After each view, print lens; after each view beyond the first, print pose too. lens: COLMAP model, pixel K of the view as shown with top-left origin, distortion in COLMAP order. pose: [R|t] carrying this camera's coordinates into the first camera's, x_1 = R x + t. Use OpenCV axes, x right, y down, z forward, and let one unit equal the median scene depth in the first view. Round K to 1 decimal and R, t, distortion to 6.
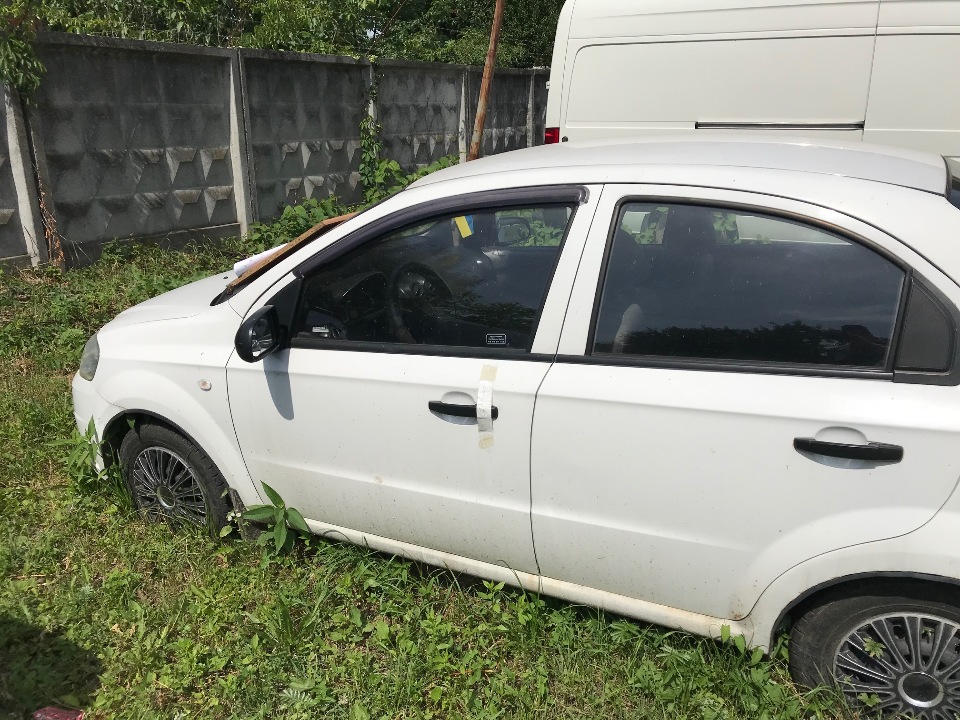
lens RADIAL K [[789.9, 0, 482.1], [0, 789.9, 361.5], [0, 0, 1]] dist [0.041659, -0.037818]
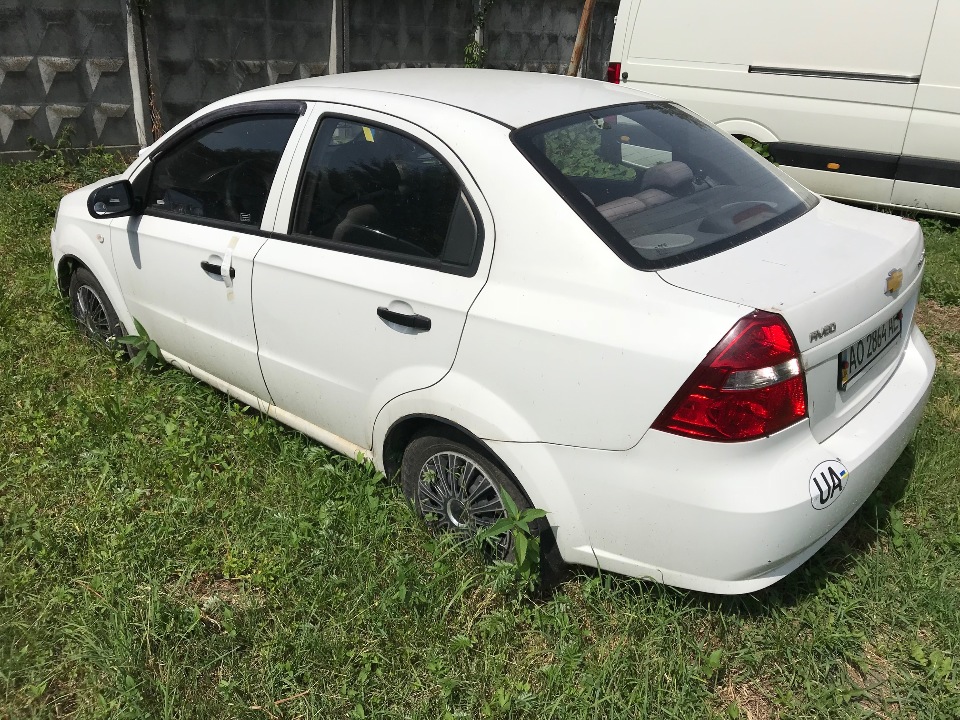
lens RADIAL K [[789.9, 0, 480.2], [0, 789.9, 364.2], [0, 0, 1]] dist [0.041659, -0.037818]
pose [[0.965783, 0.143082, -0.216310, 0.513082], [-0.124526, 0.987446, 0.097180, 0.024963], [0.227499, -0.066919, 0.971476, -0.145542]]
